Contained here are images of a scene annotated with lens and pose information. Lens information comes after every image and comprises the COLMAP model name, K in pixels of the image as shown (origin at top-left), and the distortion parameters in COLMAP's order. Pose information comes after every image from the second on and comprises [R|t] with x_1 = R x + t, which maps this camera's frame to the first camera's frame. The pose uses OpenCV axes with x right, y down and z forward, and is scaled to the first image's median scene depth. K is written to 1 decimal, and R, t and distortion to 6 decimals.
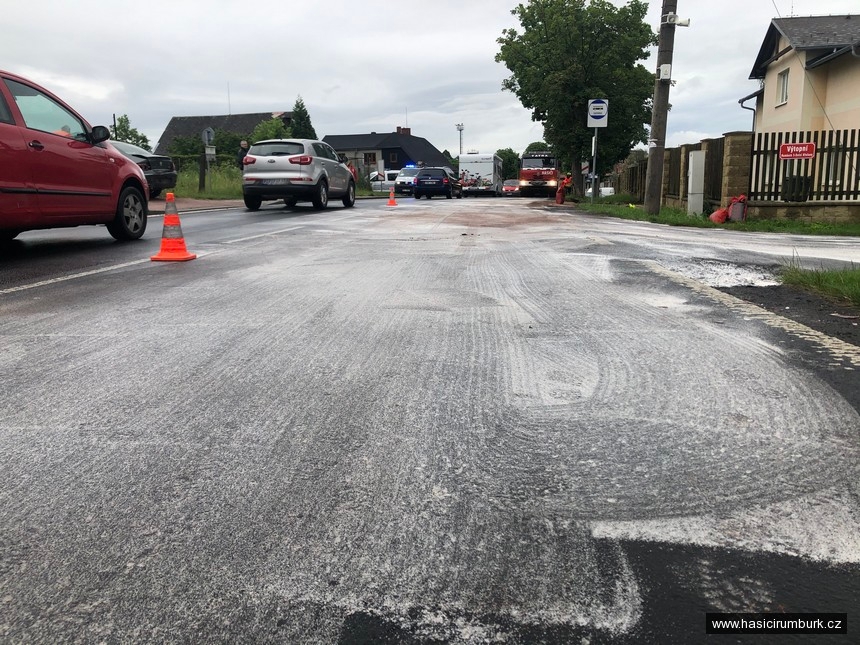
lens RADIAL K [[711.1, 0, 423.0], [0, 711.1, 315.6], [0, 0, 1]] dist [0.030866, 0.001246]
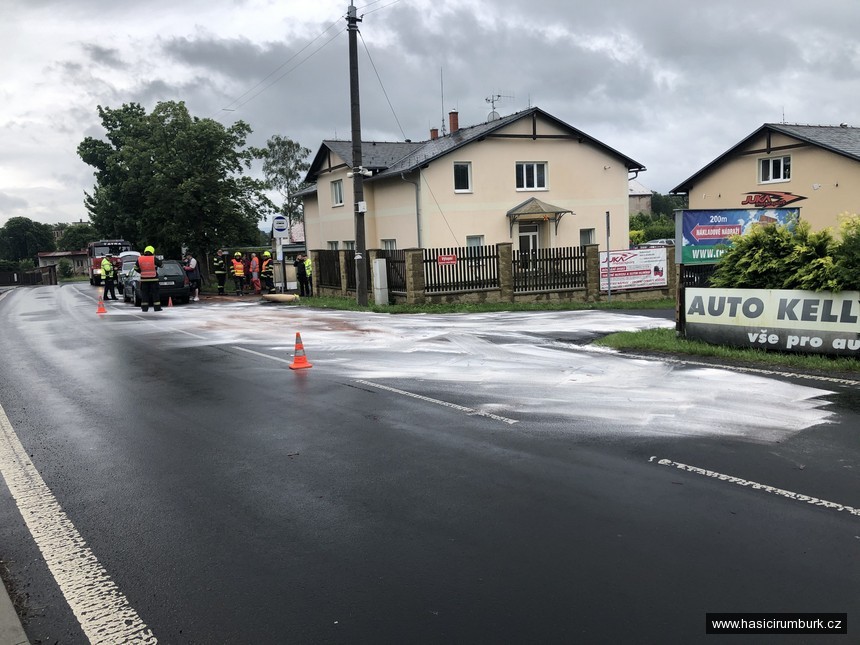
lens RADIAL K [[711.1, 0, 429.1], [0, 711.1, 325.0], [0, 0, 1]] dist [0.030866, 0.001246]
pose [[0.767724, -0.102671, 0.632502, -0.223427], [0.155056, 0.987512, -0.027906, -0.022490], [-0.621738, 0.119497, 0.774056, -0.071566]]
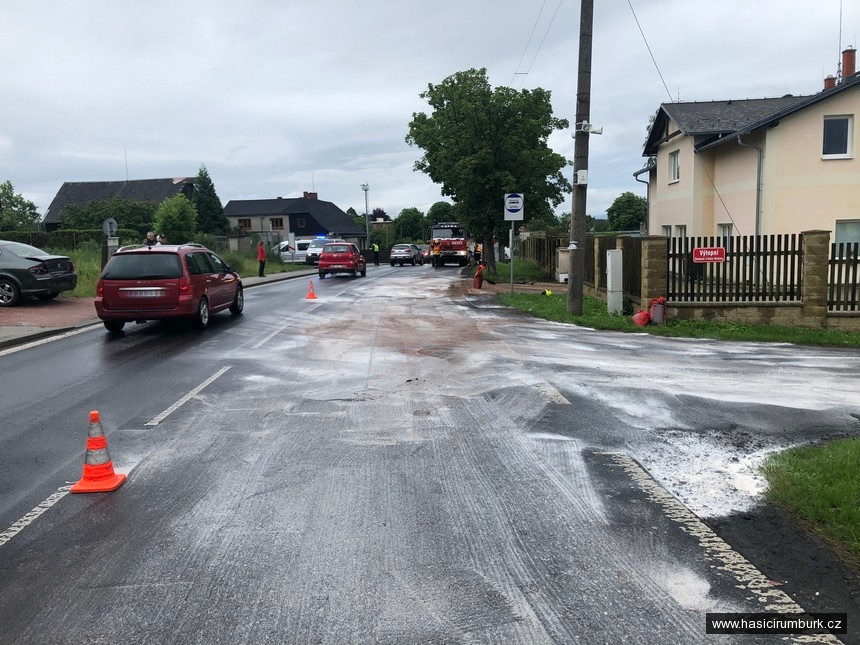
lens RADIAL K [[711.1, 0, 423.2], [0, 711.1, 330.8], [0, 0, 1]] dist [0.030866, 0.001246]
pose [[0.991304, -0.030563, 0.127996, -0.011315], [0.037564, 0.997906, -0.052646, -0.035249], [-0.126119, 0.056996, 0.990376, 0.014094]]
